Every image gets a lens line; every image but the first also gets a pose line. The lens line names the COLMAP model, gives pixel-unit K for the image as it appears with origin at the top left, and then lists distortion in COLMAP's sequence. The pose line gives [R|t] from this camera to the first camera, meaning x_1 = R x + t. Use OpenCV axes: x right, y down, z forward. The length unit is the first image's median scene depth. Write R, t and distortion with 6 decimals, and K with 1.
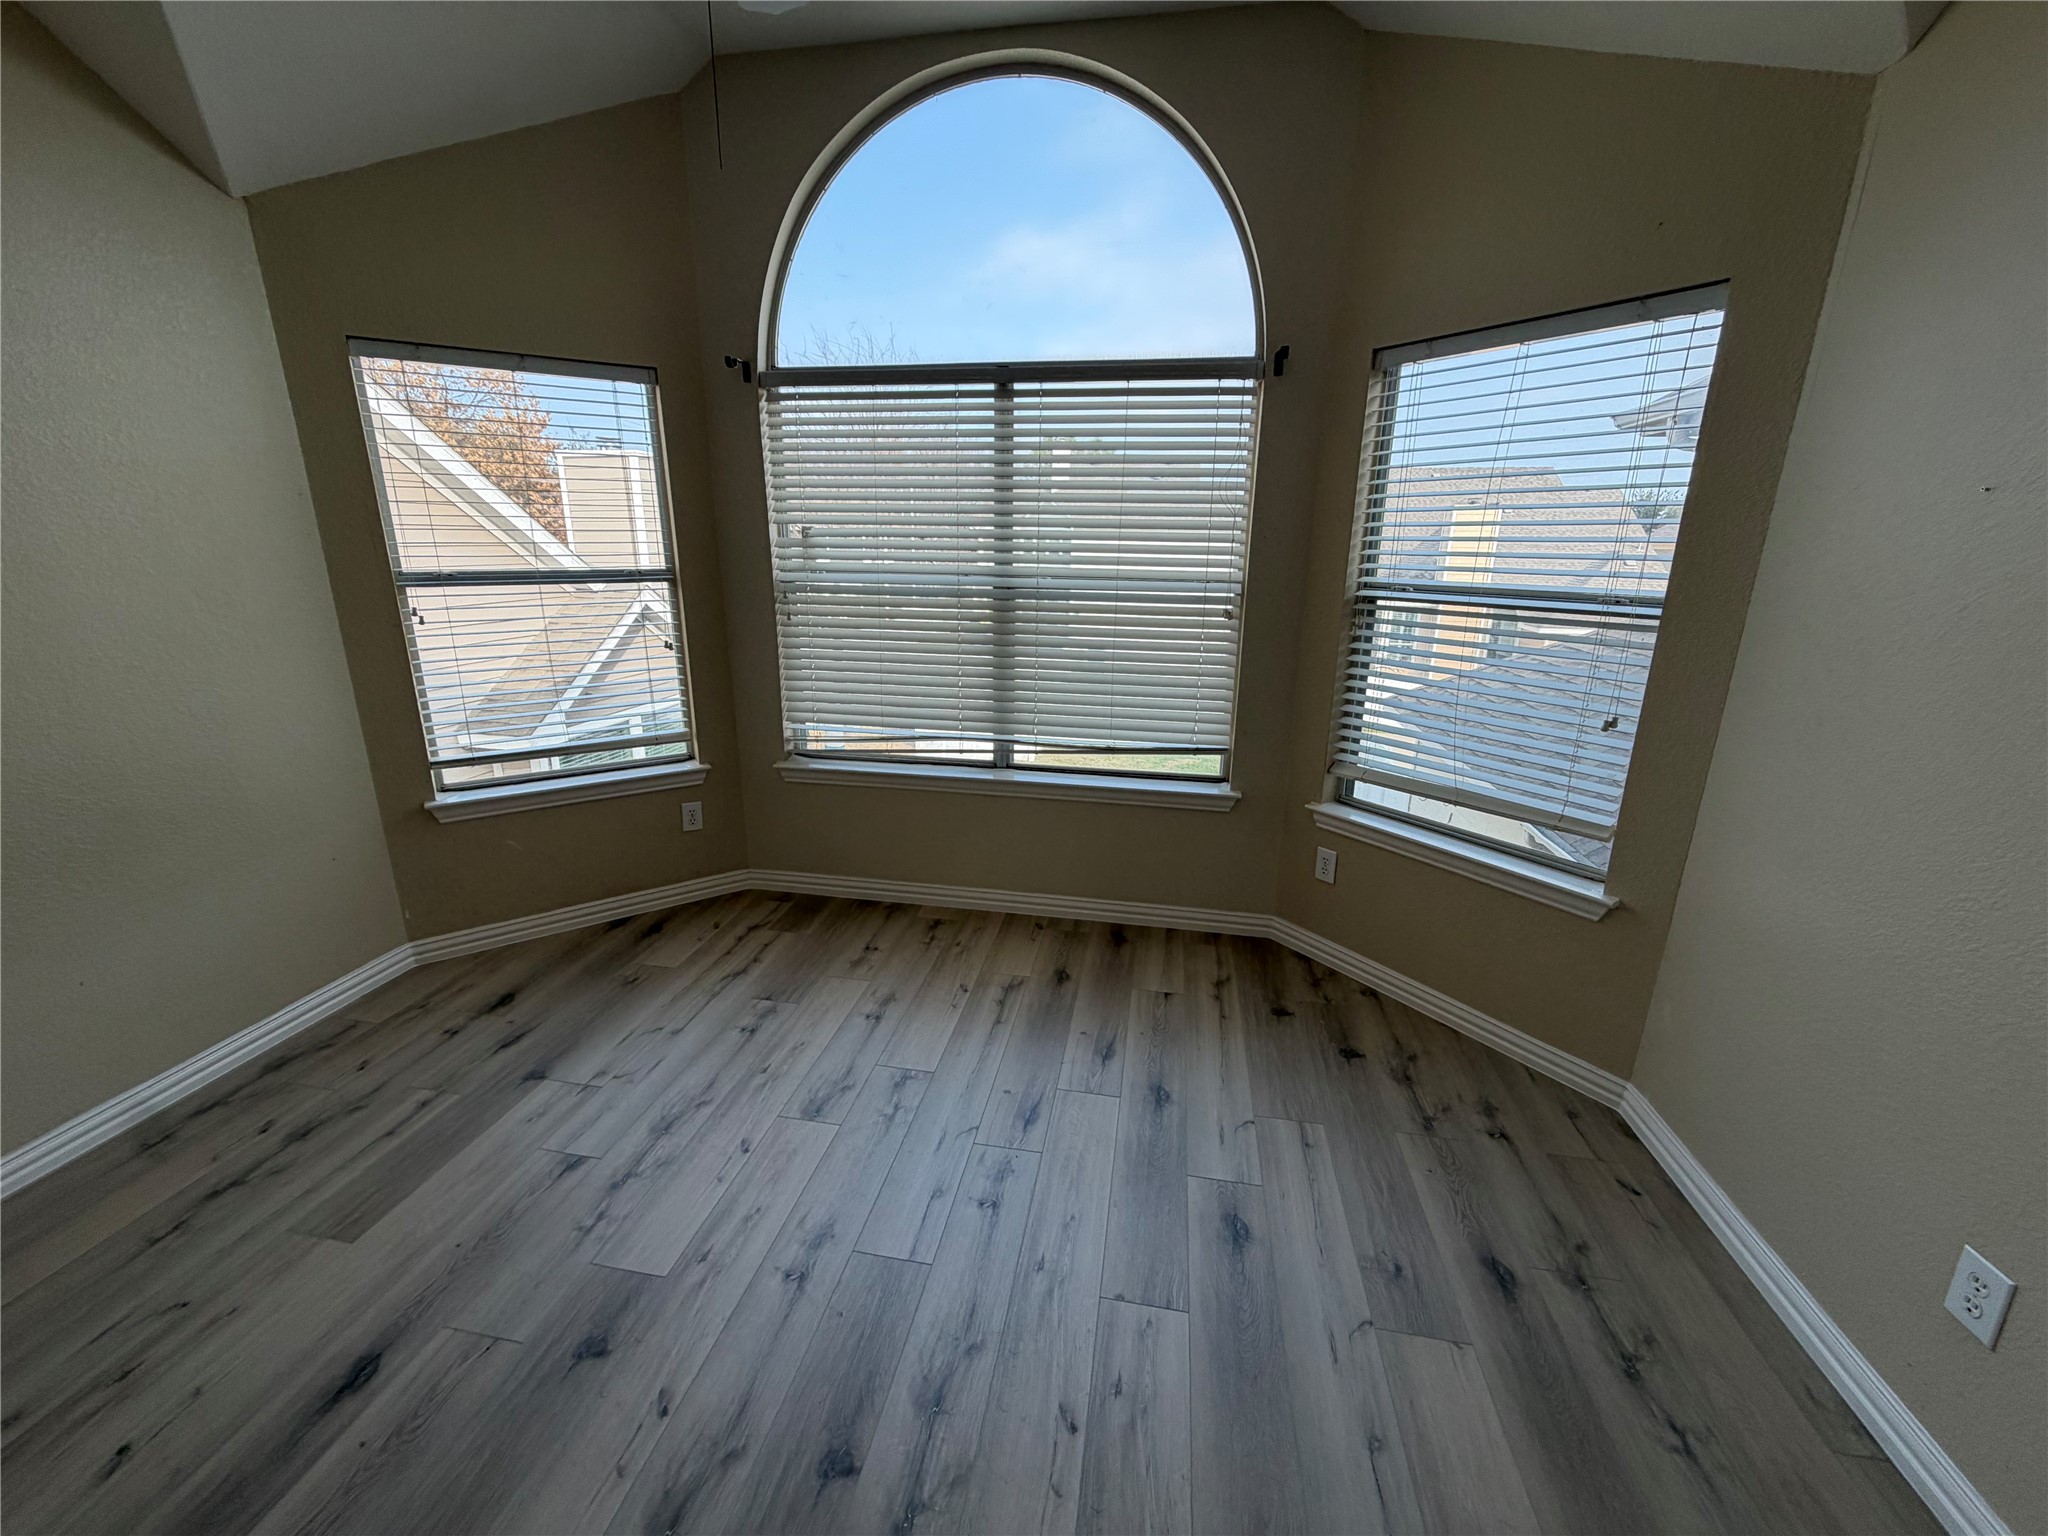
lens RADIAL K [[815.7, 0, 1017.1], [0, 815.7, 767.1], [0, 0, 1]] dist [0.002468, 0.000051]
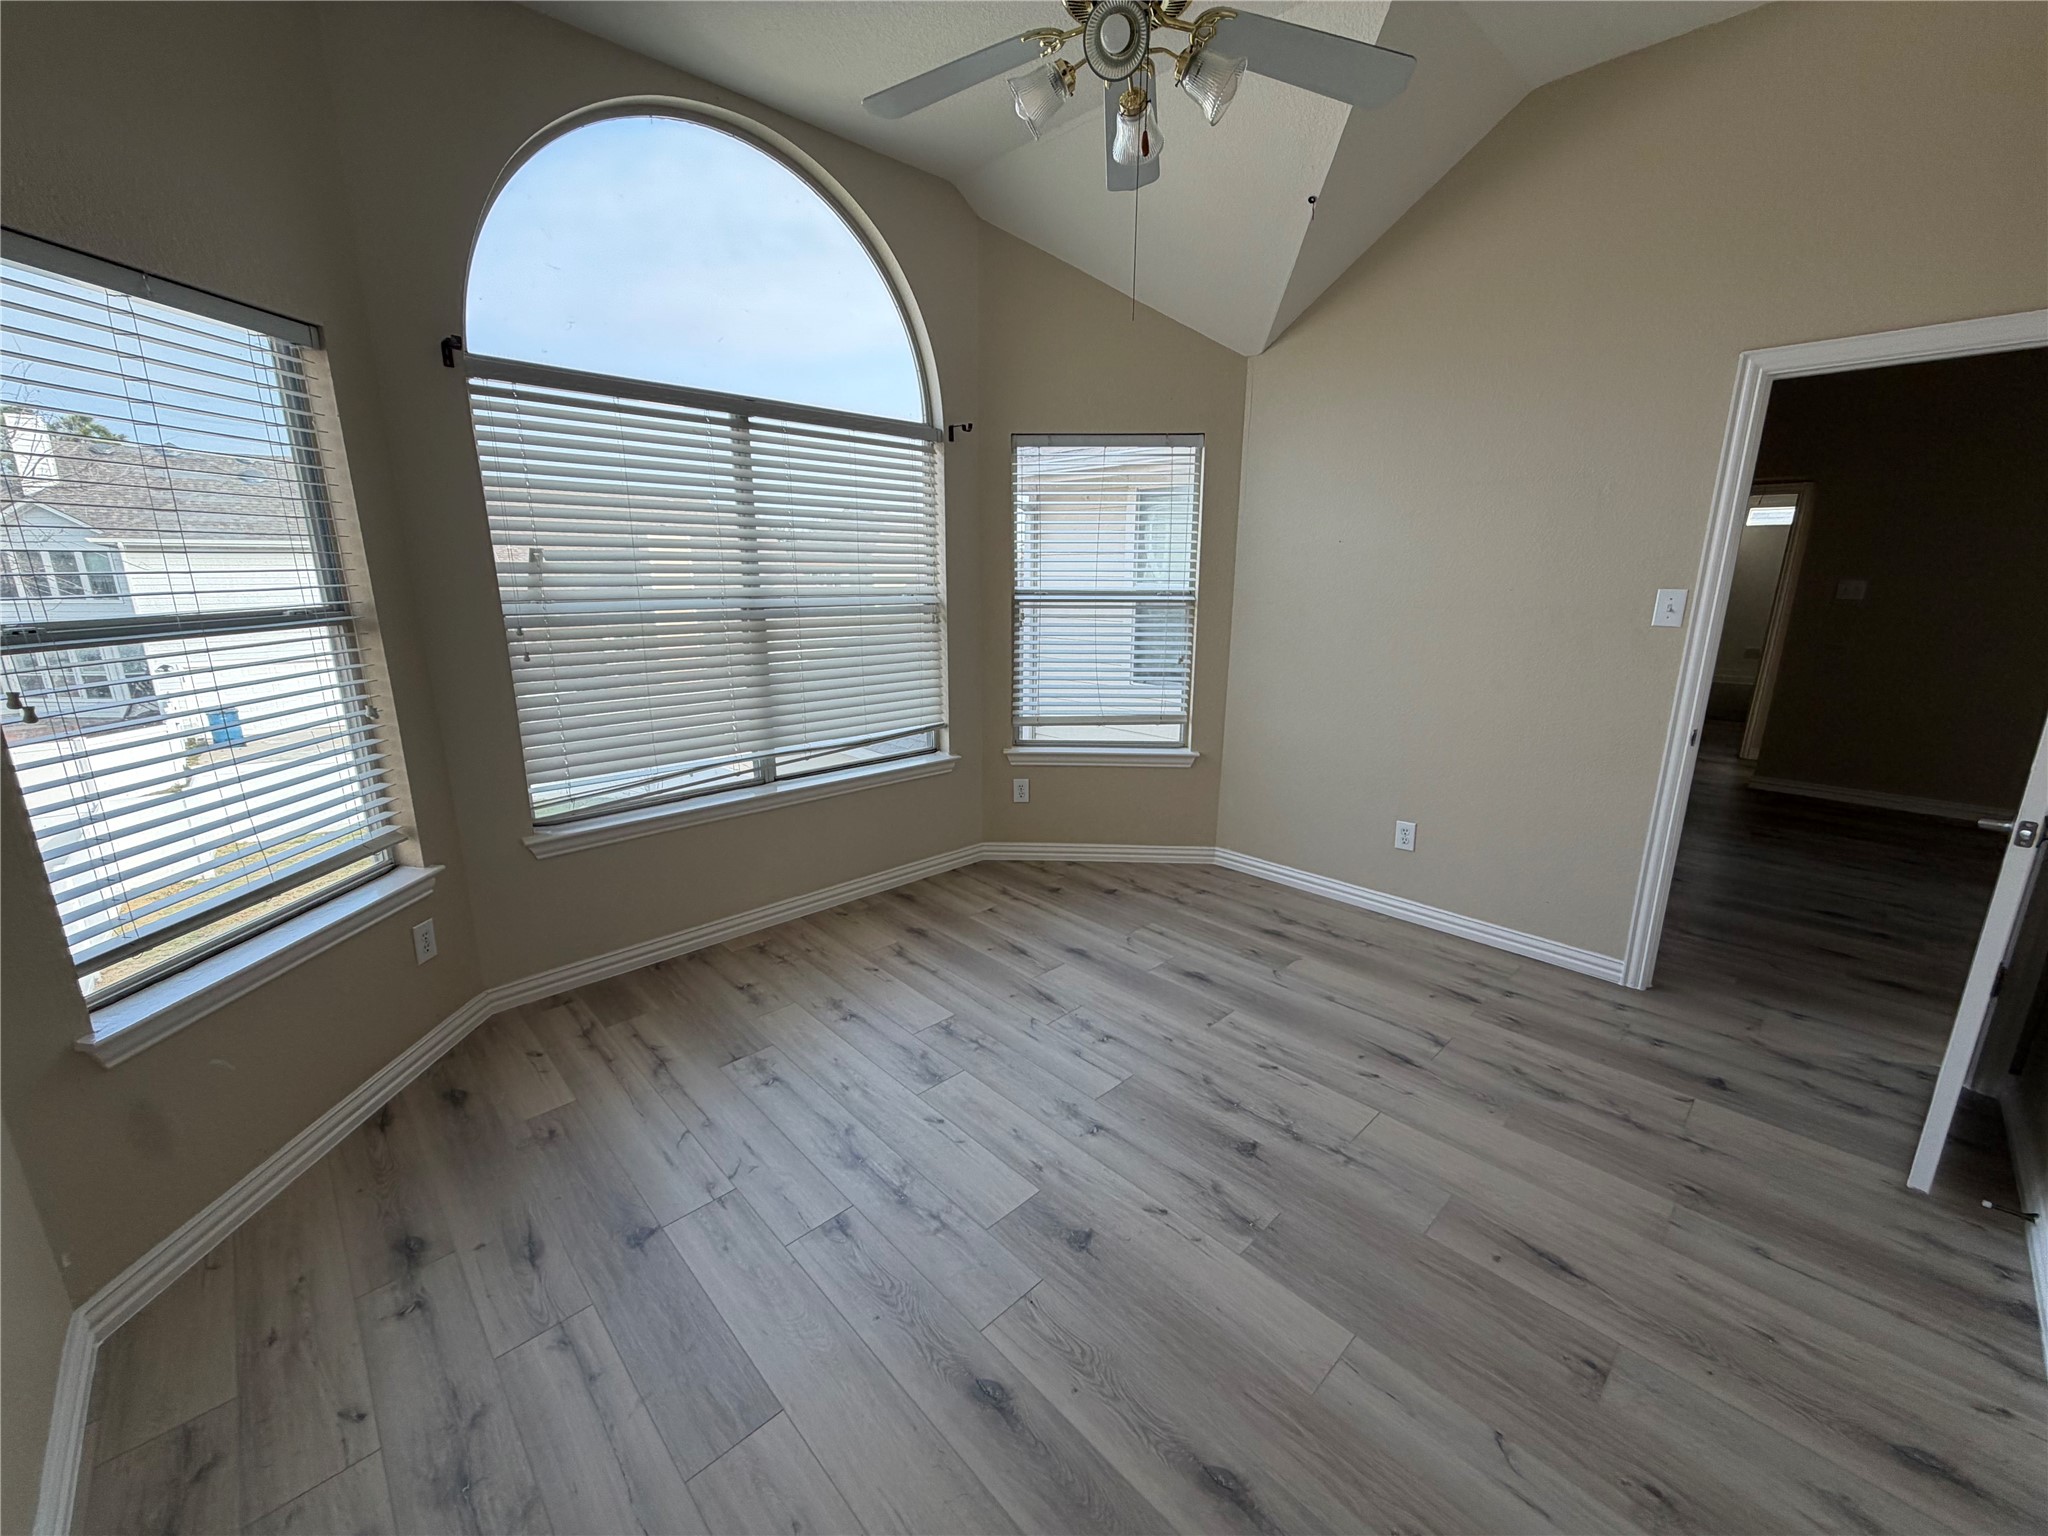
lens RADIAL K [[815.7, 0, 1017.1], [0, 815.7, 767.1], [0, 0, 1]] dist [0.002468, 0.000051]
pose [[0.584669, -0.203101, 0.785437, -0.731234], [0.221194, 0.971383, 0.086530, -0.043342], [-0.780535, 0.123143, 0.612863, 0.137779]]
